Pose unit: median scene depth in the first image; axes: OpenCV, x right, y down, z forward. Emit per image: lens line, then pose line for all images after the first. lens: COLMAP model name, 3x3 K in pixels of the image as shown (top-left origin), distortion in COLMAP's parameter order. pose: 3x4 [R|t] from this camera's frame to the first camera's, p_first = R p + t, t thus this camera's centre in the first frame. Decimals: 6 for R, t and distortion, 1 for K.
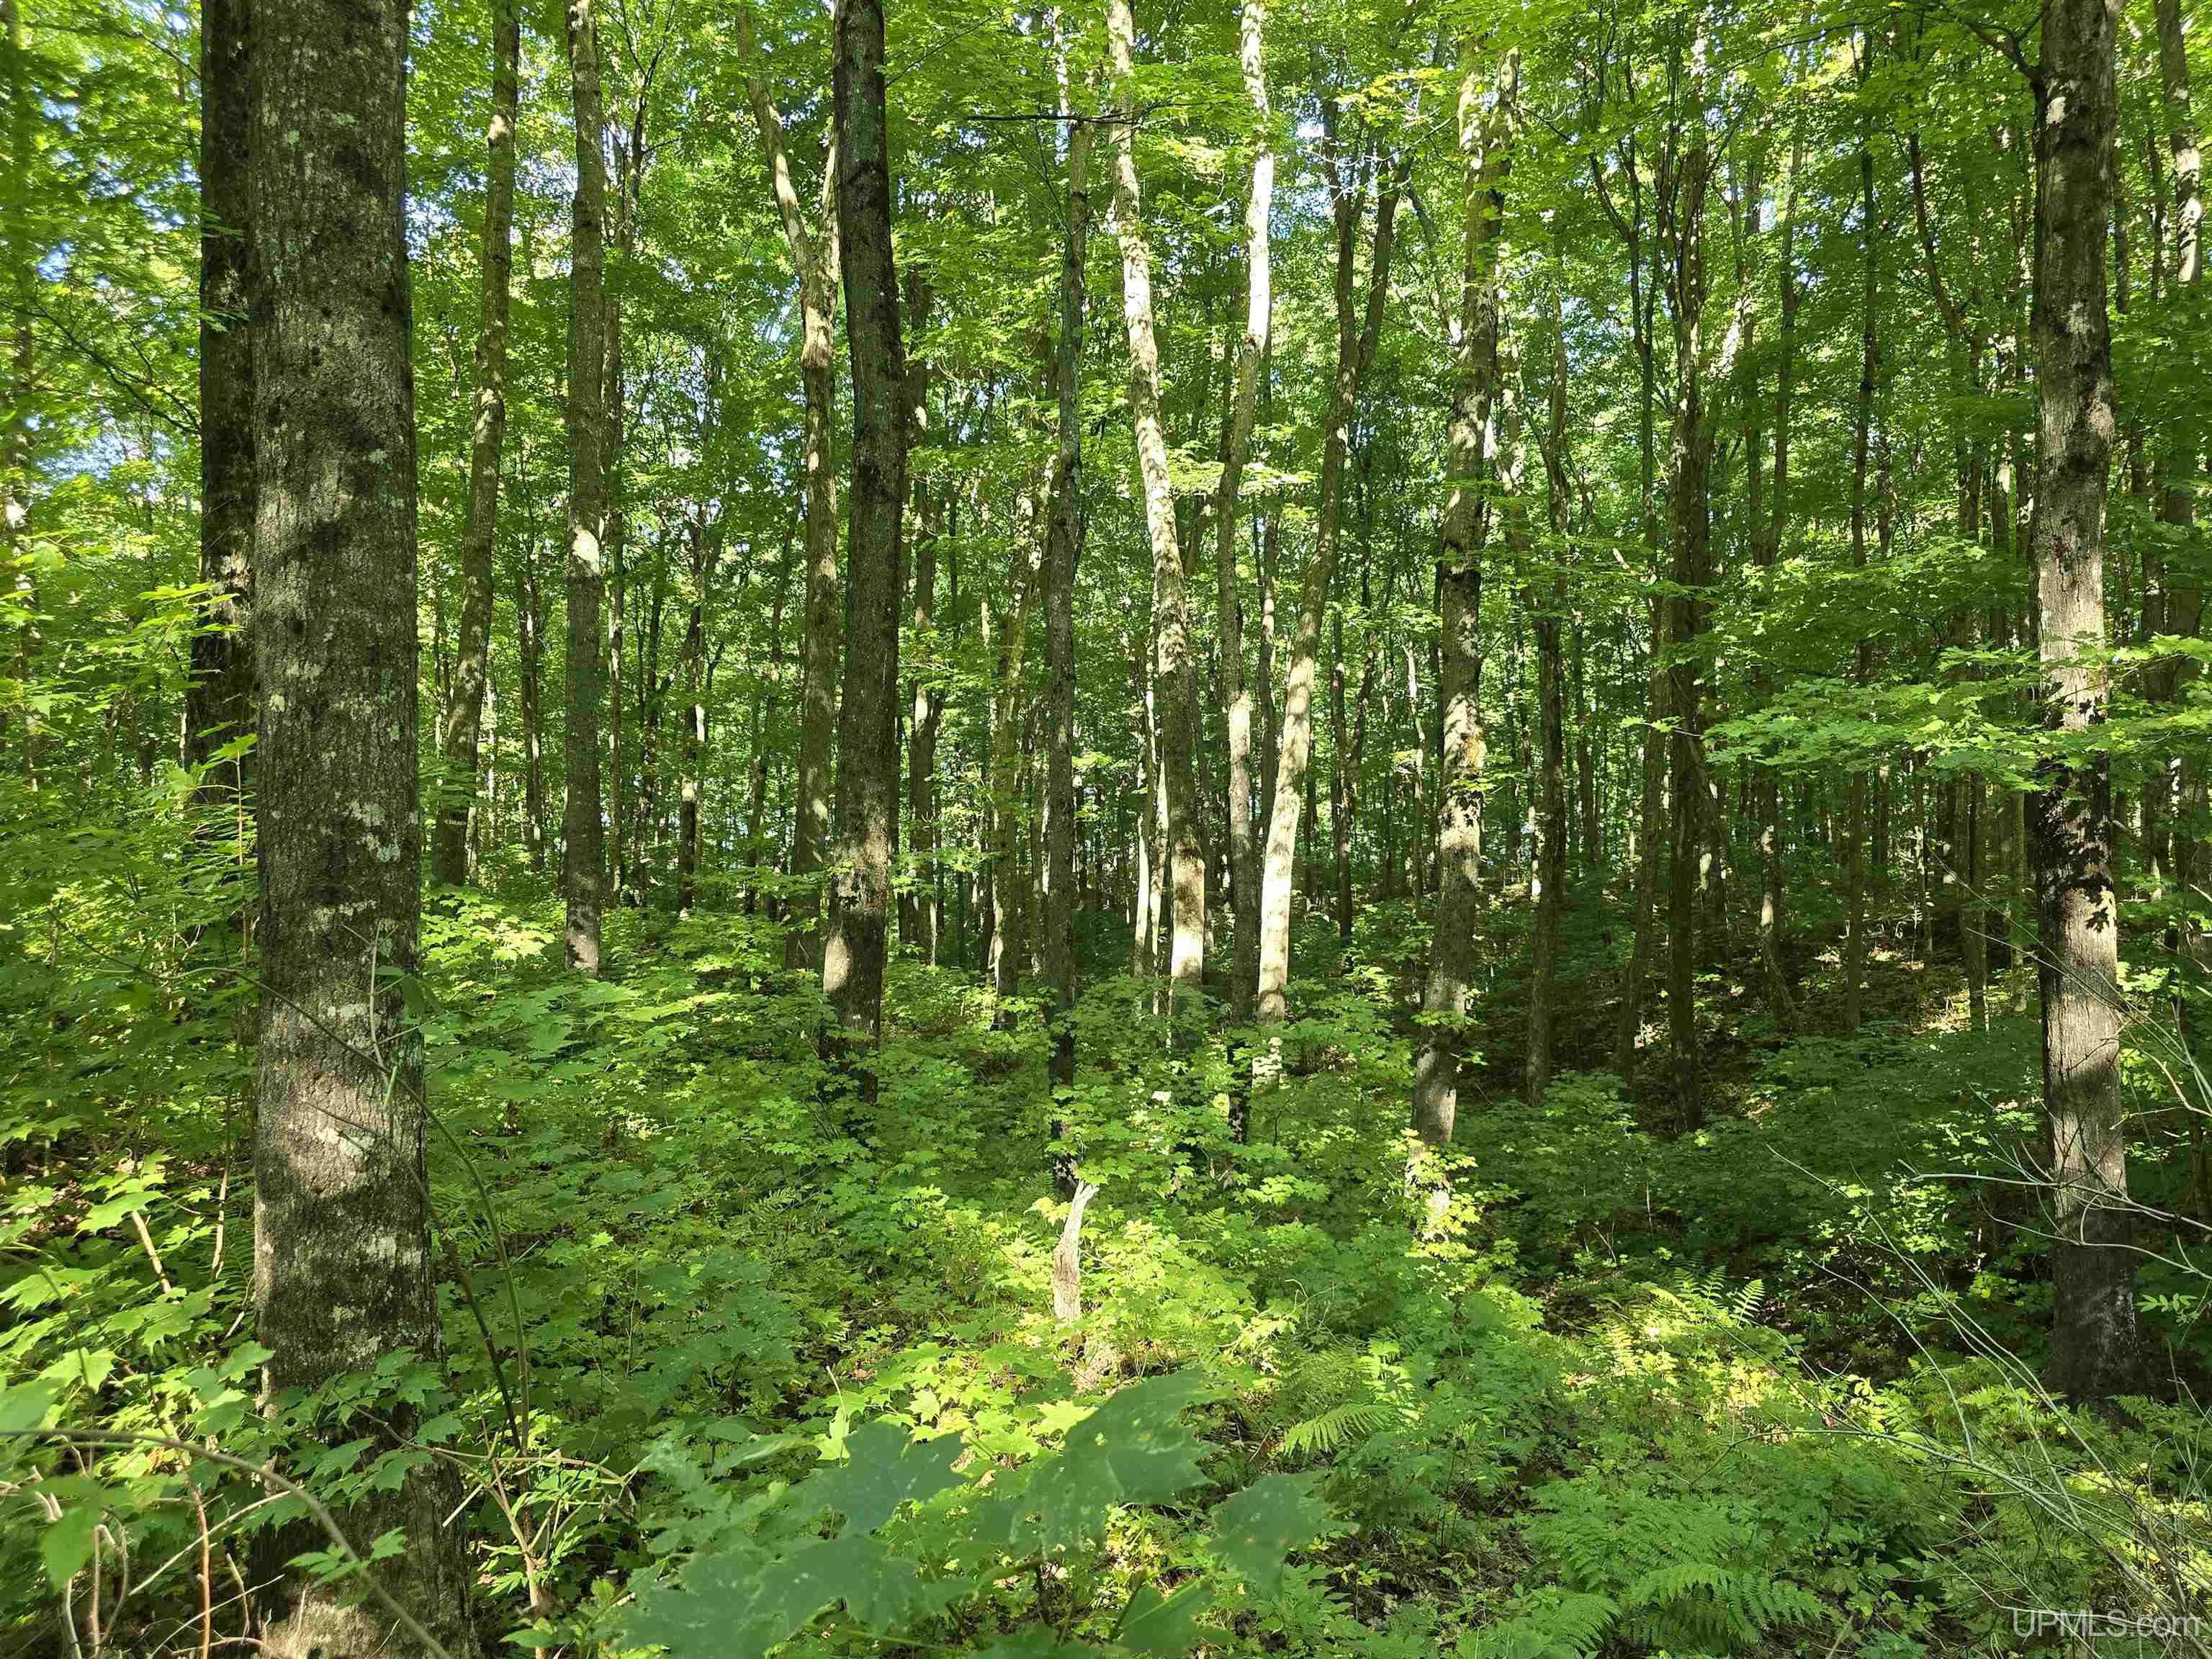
lens RADIAL K [[1347.8, 0, 1116.1], [0, 1347.8, 874.0], [0, 0, 1]] dist [0.059940, -0.063942]
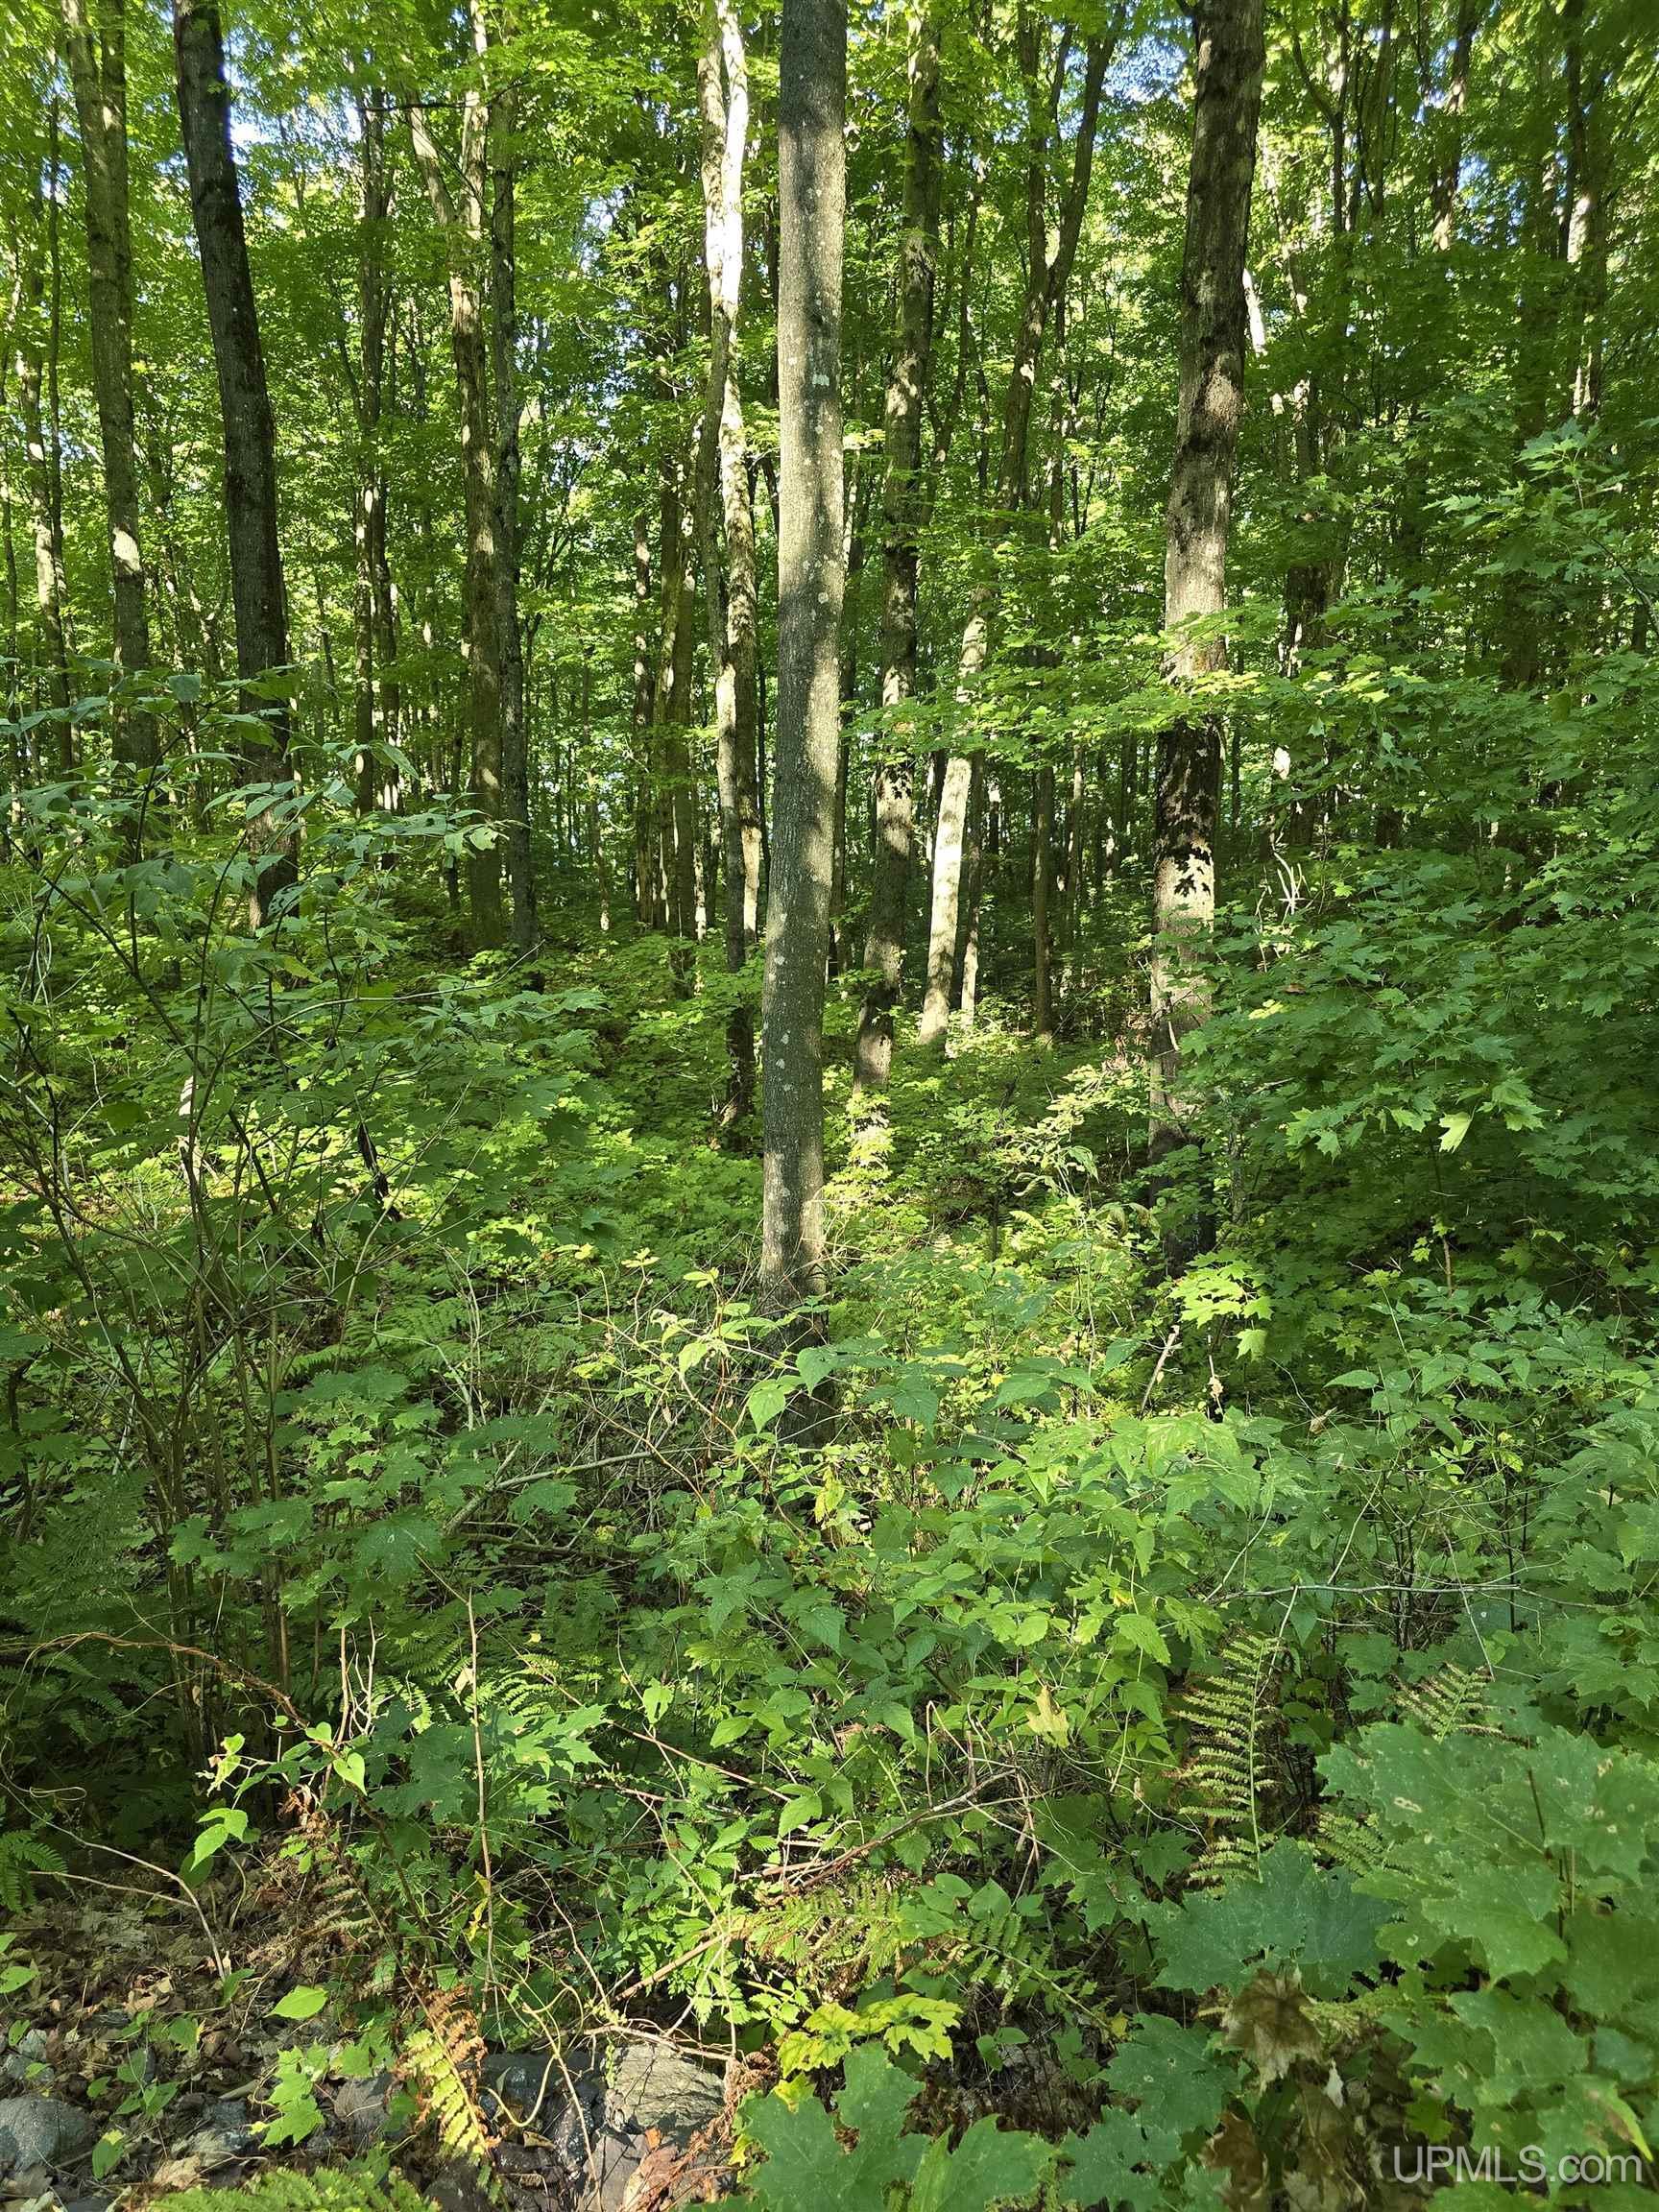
lens RADIAL K [[1347.8, 0, 829.5], [0, 1347.8, 1106.0], [0, 0, 1]] dist [0.059940, -0.063942]
pose [[0.985518, 0.034447, -0.166033, 0.393688], [-0.001671, 0.981074, 0.193627, -0.002371], [0.169560, -0.190545, 0.966924, -0.098515]]
